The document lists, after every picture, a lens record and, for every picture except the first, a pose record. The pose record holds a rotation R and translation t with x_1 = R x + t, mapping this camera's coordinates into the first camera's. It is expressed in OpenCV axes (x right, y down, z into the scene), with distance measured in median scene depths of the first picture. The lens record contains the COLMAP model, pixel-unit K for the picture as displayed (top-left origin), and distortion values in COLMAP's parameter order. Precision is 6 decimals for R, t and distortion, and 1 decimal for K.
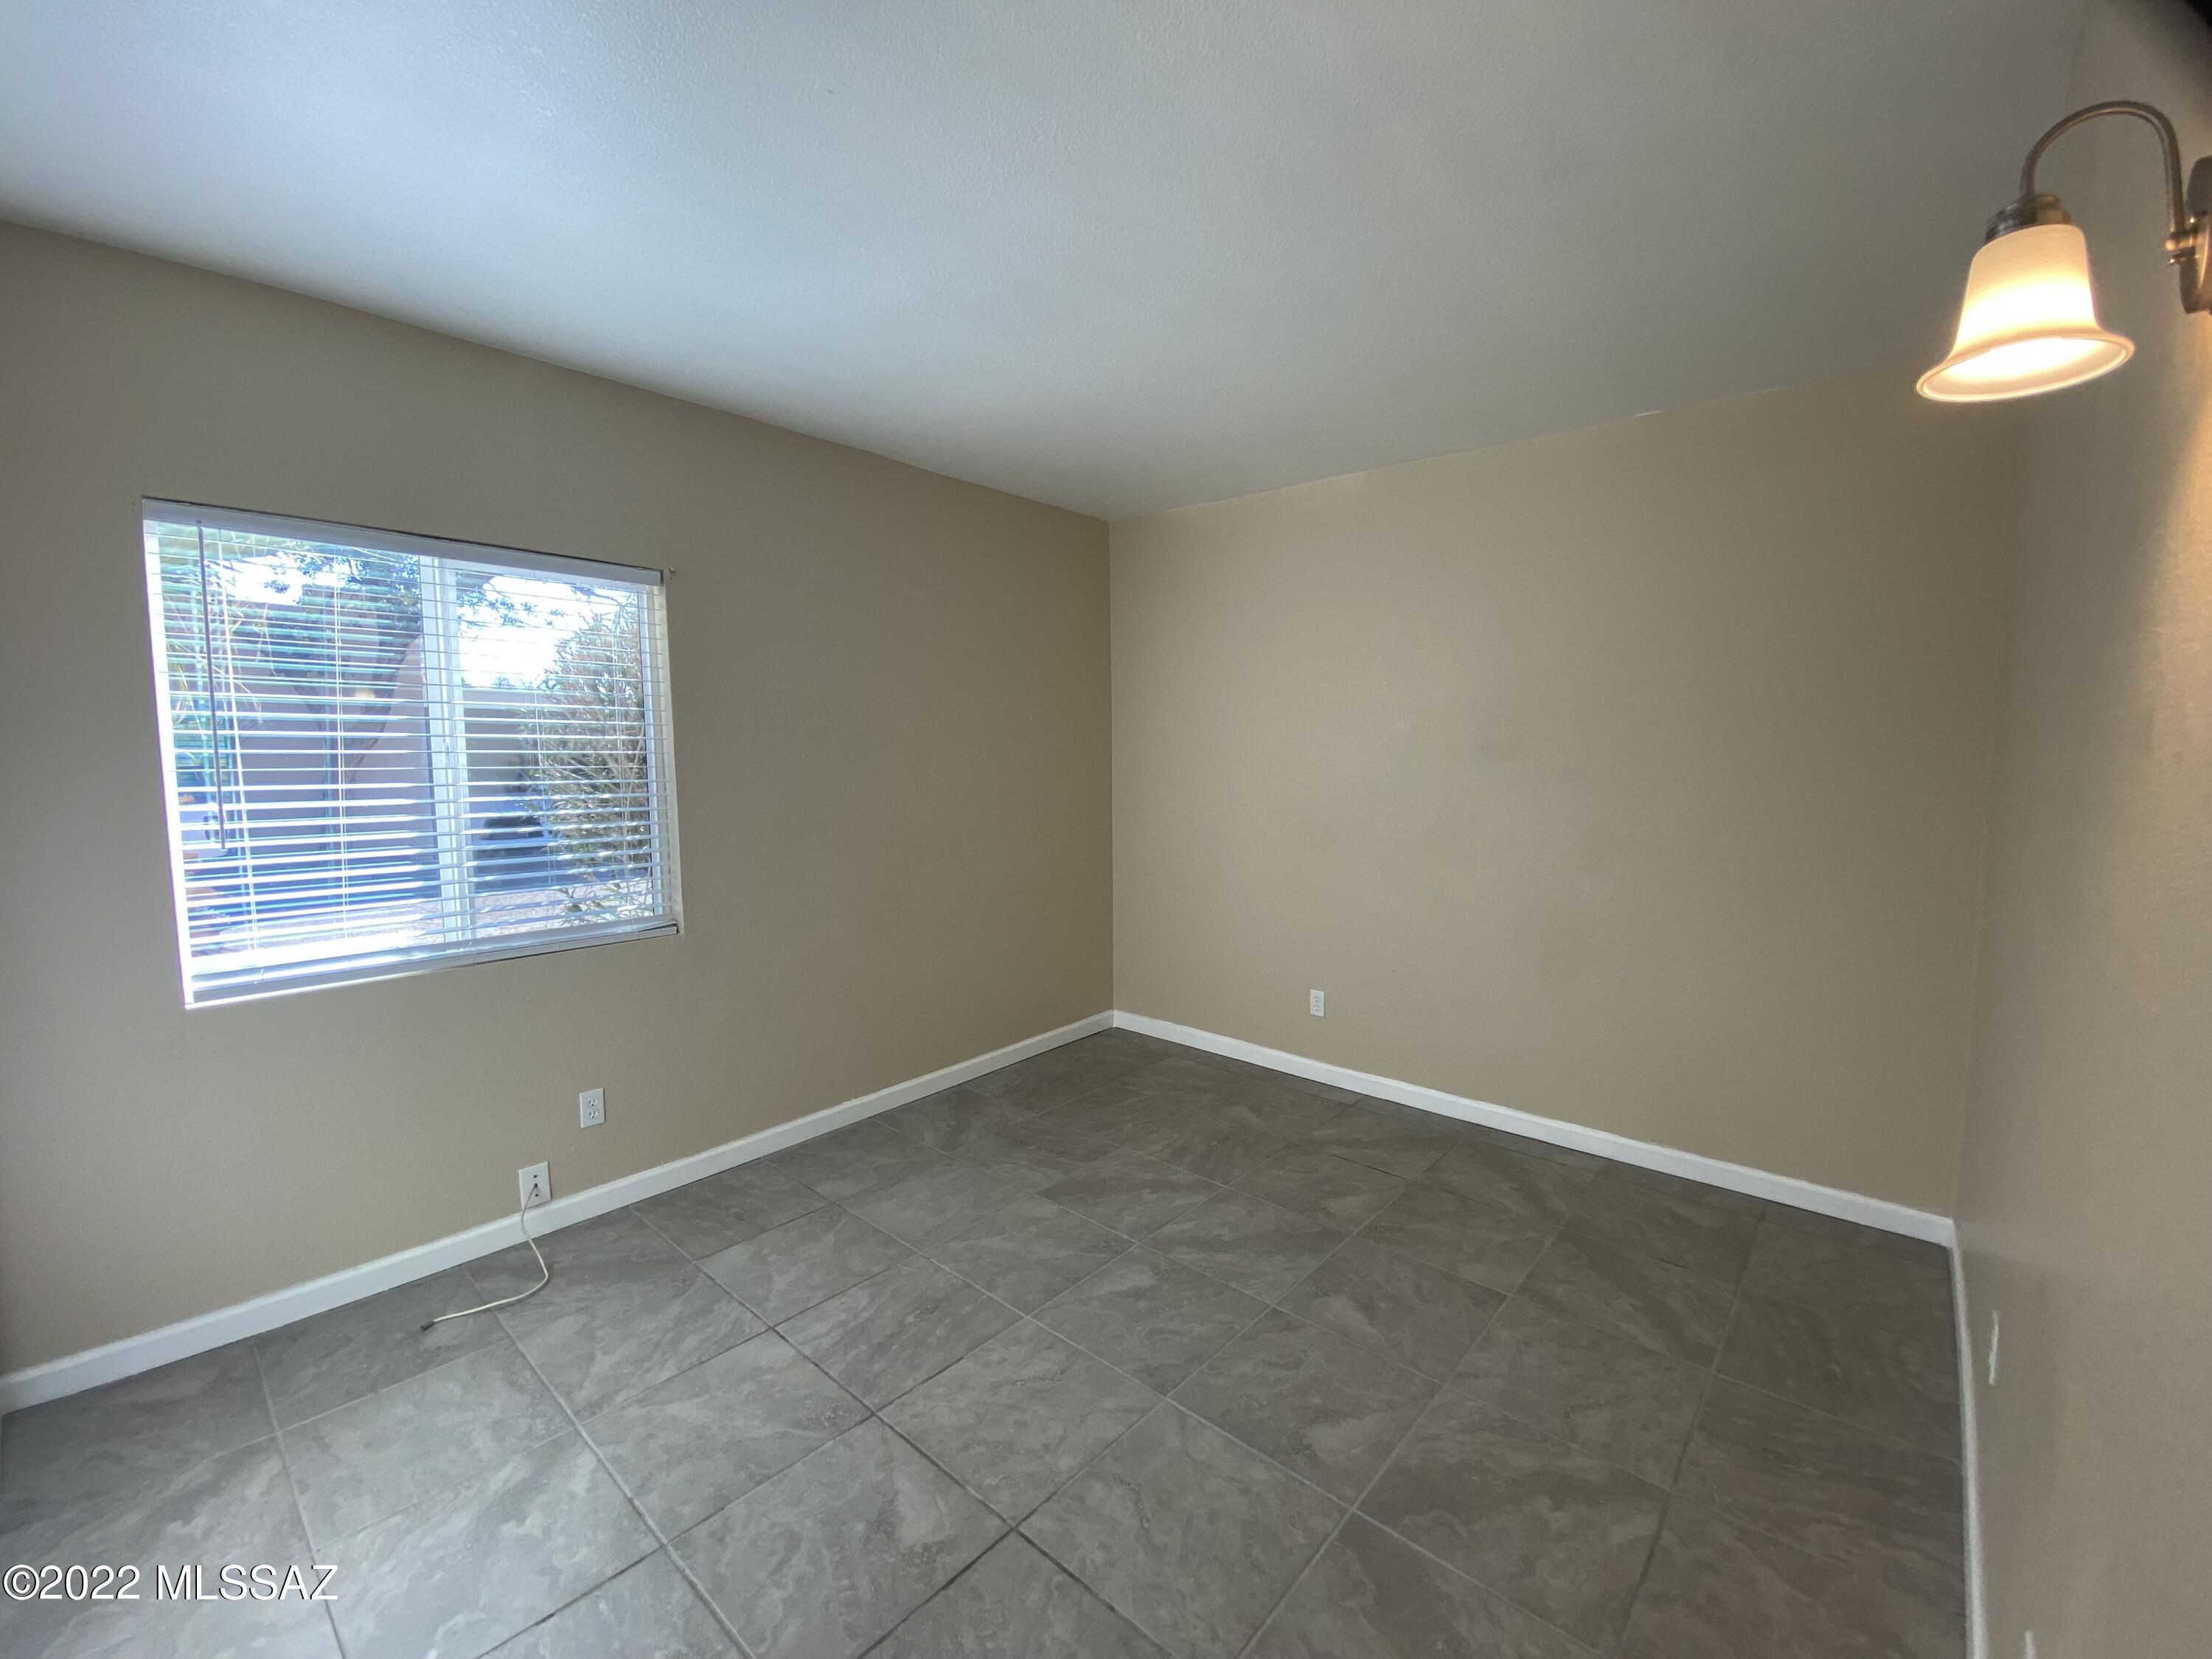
lens RADIAL K [[896.6, 0, 1106.9], [0, 896.6, 826.9], [0, 0, 1]] dist [0.014969, -0.000367]
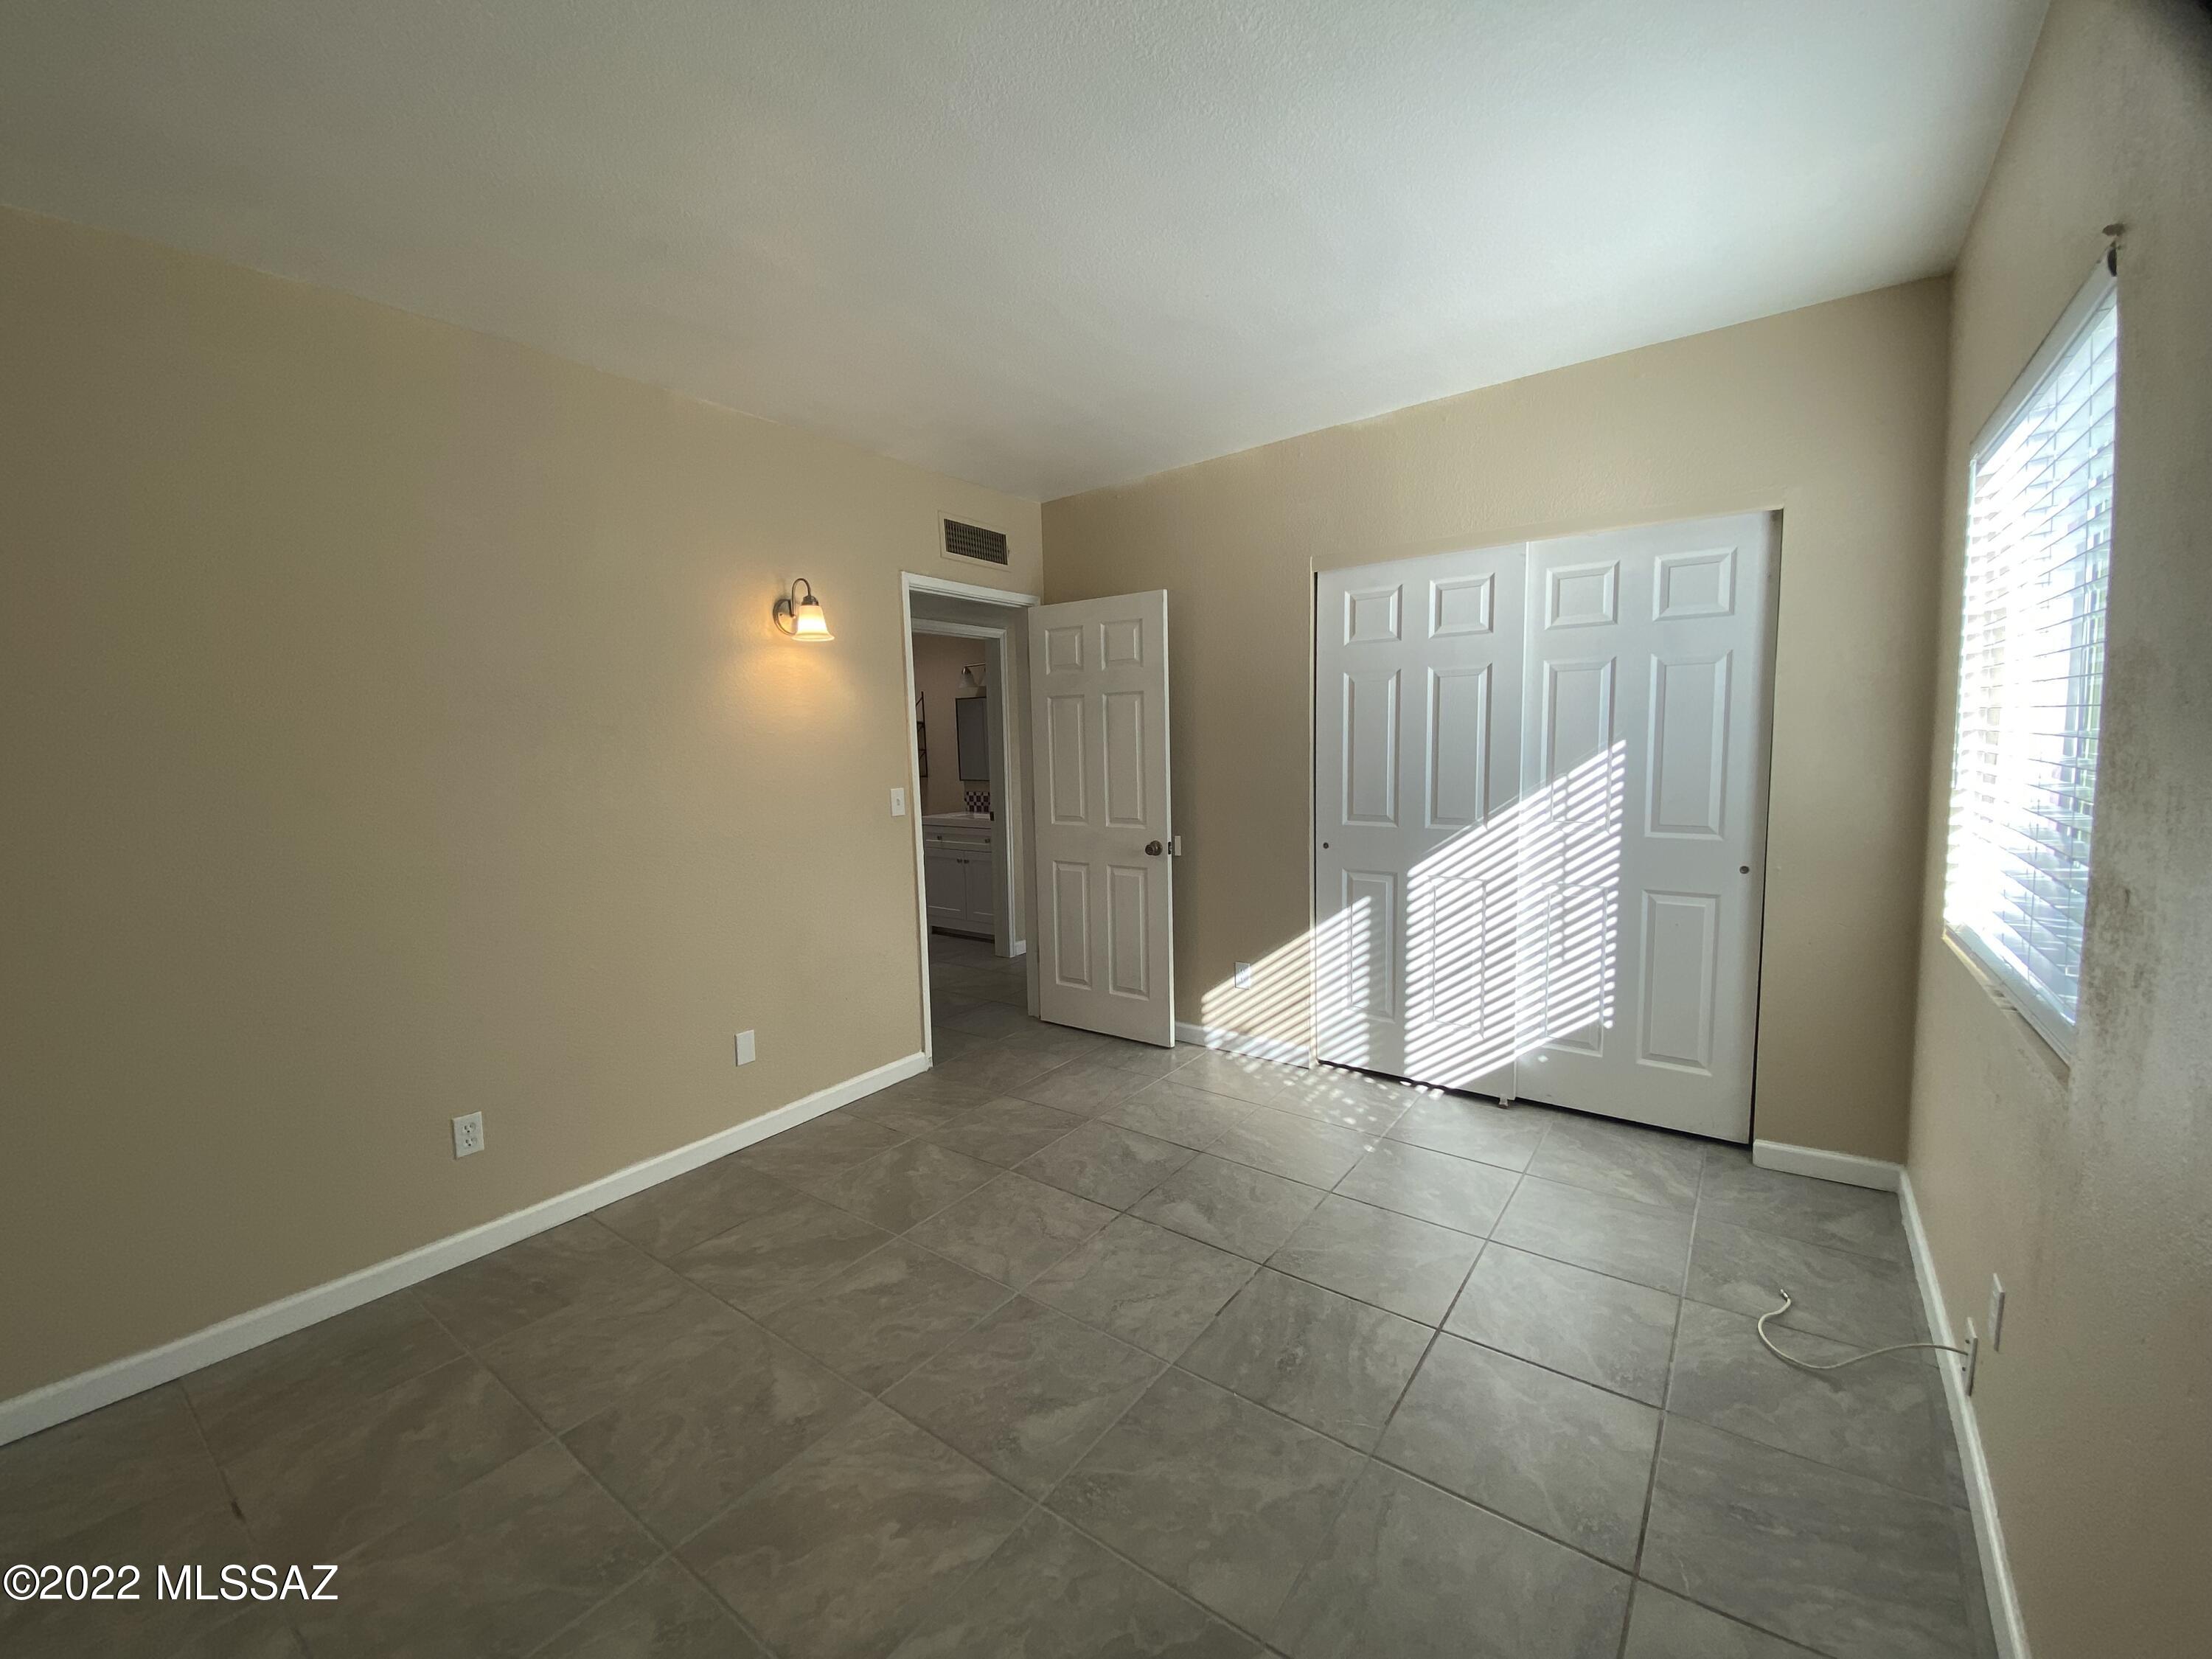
lens RADIAL K [[896.6, 0, 1105.0], [0, 896.6, 825.8], [0, 0, 1]] dist [0.014969, -0.000367]
pose [[-0.995232, 0.039152, -0.089334, 0.033385], [0.022291, 0.982960, 0.182465, -0.136011], [0.094956, 0.179604, -0.979145, 1.901846]]
